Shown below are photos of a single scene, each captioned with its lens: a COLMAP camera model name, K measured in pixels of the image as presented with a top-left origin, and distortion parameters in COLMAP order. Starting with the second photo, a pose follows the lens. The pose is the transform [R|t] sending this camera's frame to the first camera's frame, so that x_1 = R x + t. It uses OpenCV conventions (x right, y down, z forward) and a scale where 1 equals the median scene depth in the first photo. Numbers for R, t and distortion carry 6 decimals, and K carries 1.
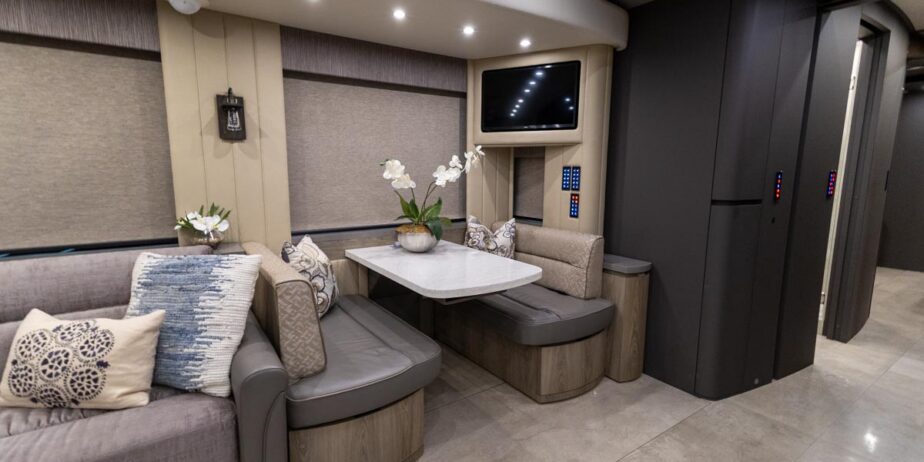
lens RADIAL K [[423.2, 0, 462.0], [0, 423.2, 231.0], [0, 0, 1]] dist [0.016774, -0.000239]
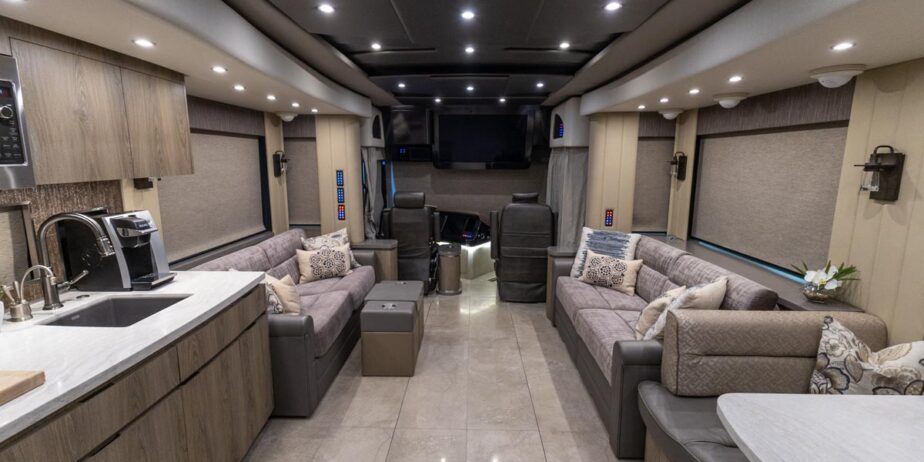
lens RADIAL K [[423.2, 0, 462.0], [0, 423.2, 231.0], [0, 0, 1]] dist [0.016774, -0.000239]
pose [[-0.590872, 0.127603, -0.796610, 0.738881], [-0.127088, 0.960362, 0.248098, -0.273158], [0.796692, 0.247834, -0.551235, 0.830614]]
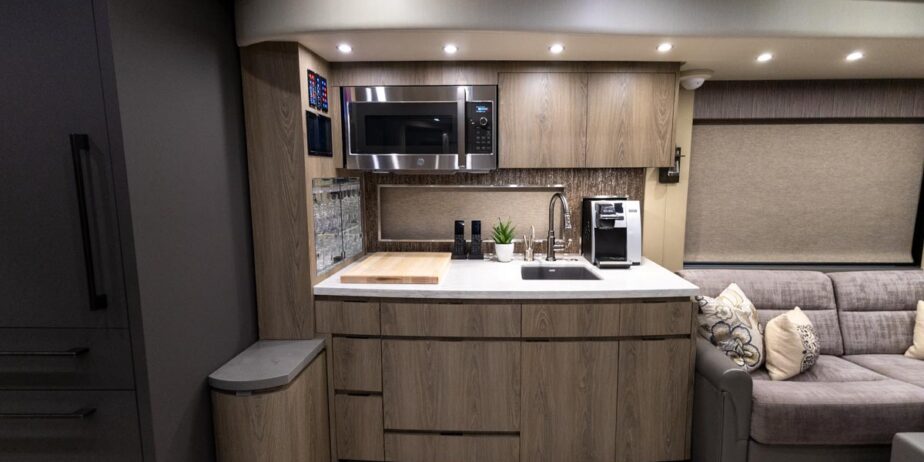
lens RADIAL K [[429.6, 0, 481.5], [0, 429.6, 229.4], [0, 0, 1]] dist [0.019010, -0.000126]
pose [[-0.810691, -0.085166, 0.579246, 0.002425], [0.081267, 0.963417, 0.255389, -0.212995], [-0.579806, 0.254116, -0.774112, 0.763453]]
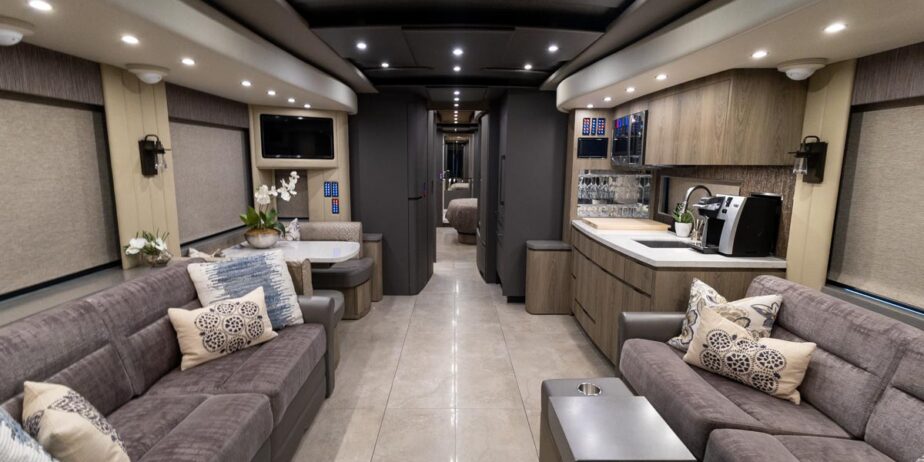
lens RADIAL K [[449.4, 0, 462.0], [0, 449.4, 231.0], [0, 0, 1]] dist [0.021595, -0.000090]
pose [[0.554688, -0.130458, 0.821767, -1.162540], [0.119301, 0.989897, 0.076622, -0.052468], [-0.823461, 0.055536, 0.564648, -0.471651]]
